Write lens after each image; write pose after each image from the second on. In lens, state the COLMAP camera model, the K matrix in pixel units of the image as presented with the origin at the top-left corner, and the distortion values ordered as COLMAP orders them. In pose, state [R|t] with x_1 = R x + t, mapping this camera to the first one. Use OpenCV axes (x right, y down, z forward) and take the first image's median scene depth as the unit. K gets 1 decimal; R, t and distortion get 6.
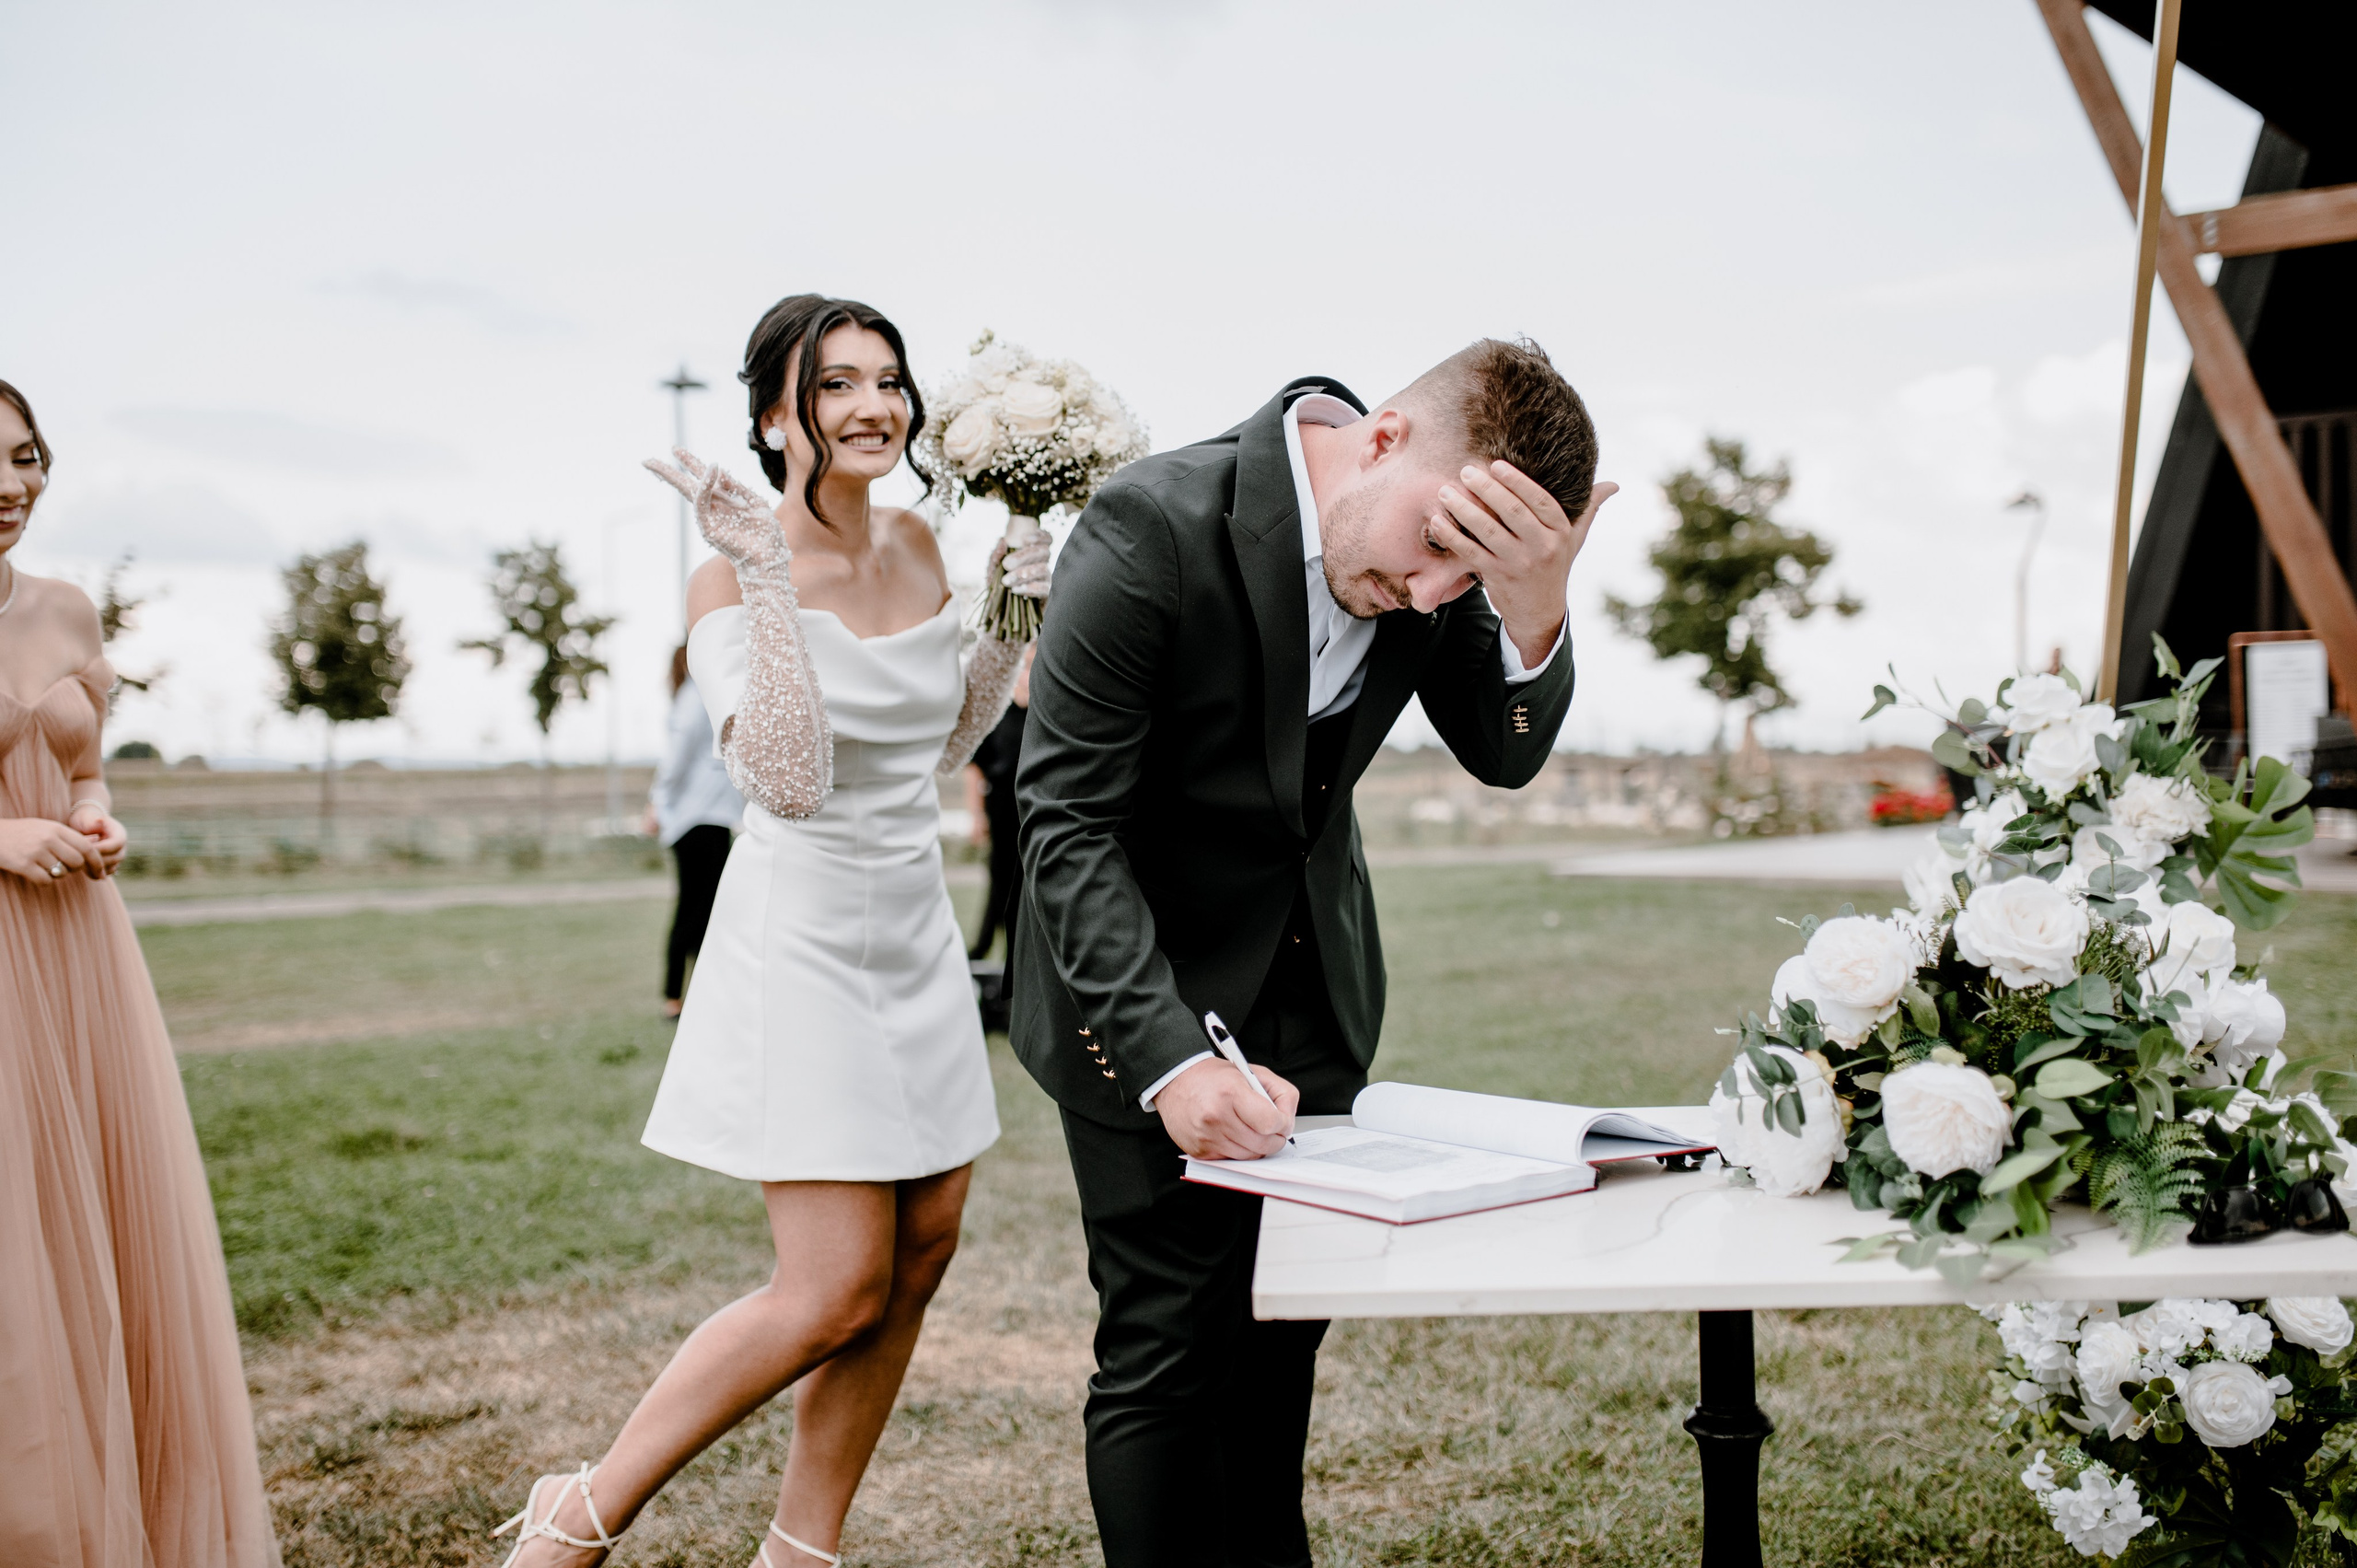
lens RADIAL K [[2299.3, 0, 1134.3], [0, 2299.3, 779.3], [0, 0, 1]] dist [-0.085471, 0.128219]
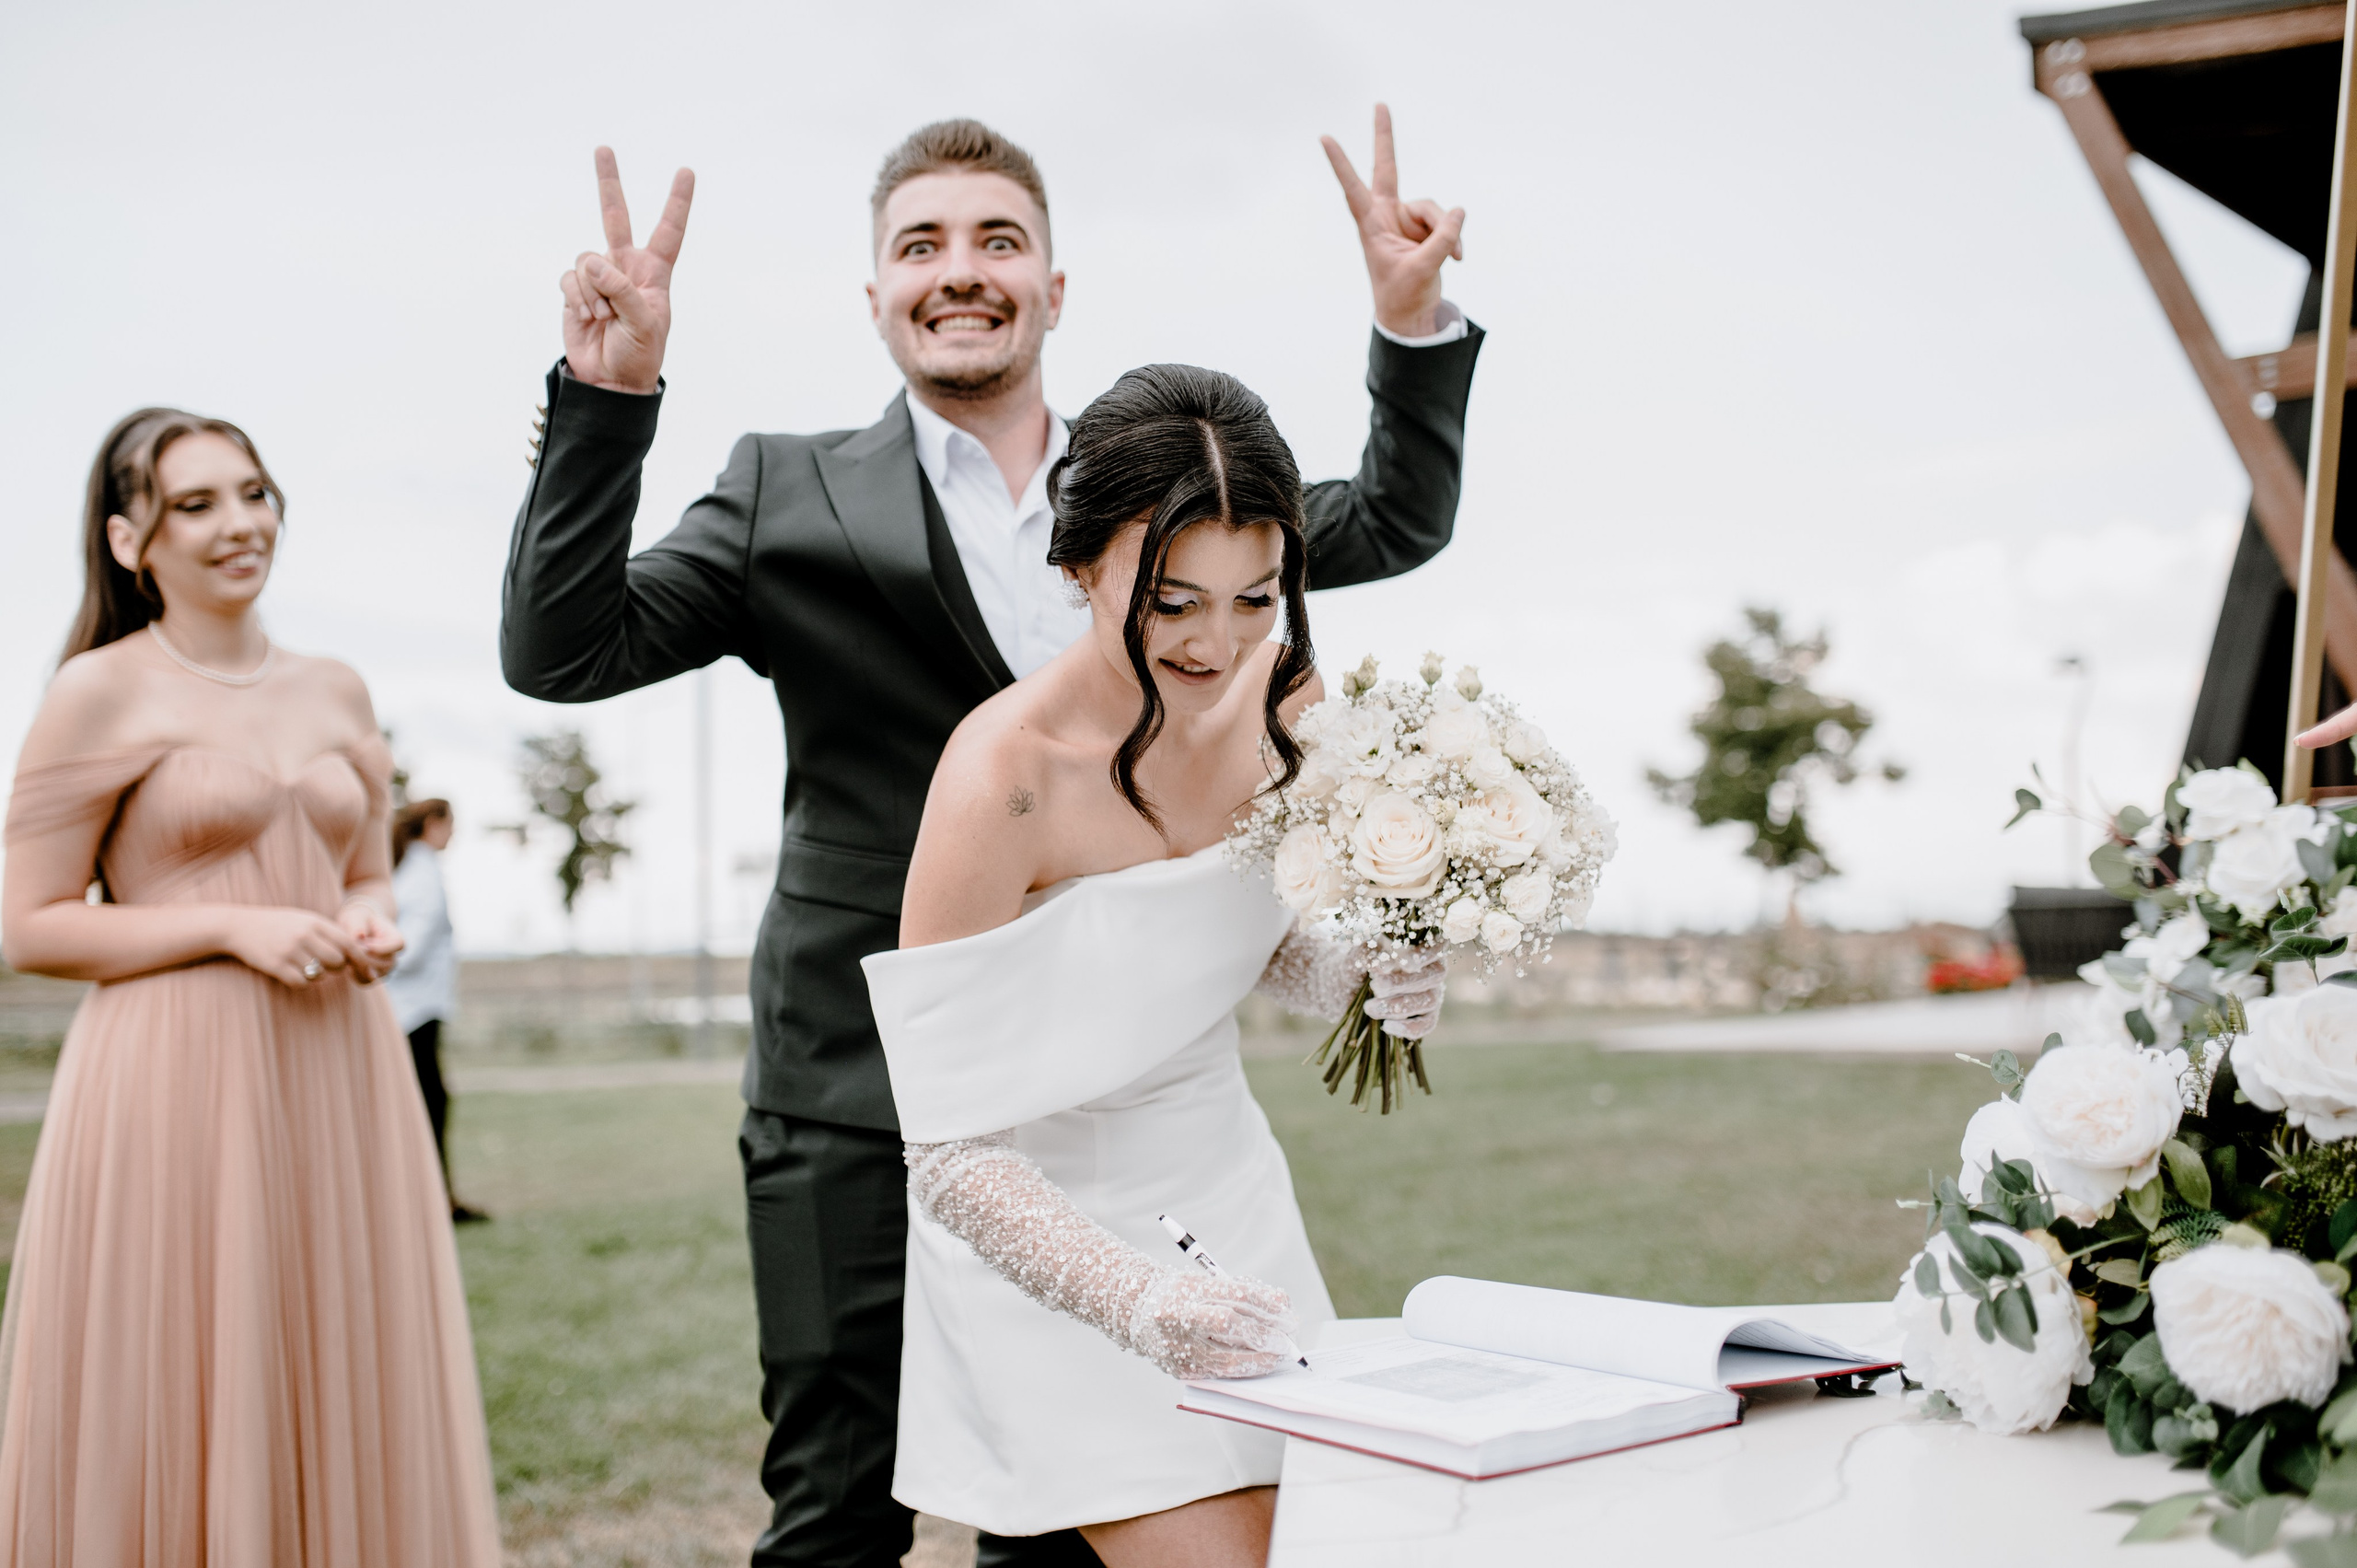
lens RADIAL K [[2299.3, 0, 1134.3], [0, 2299.3, 779.3], [0, 0, 1]] dist [-0.085471, 0.128219]
pose [[0.999852, -0.009457, -0.014401, 0.013728], [0.008273, 0.996746, -0.080185, 0.020553], [0.015113, 0.080054, 0.996676, 0.171048]]
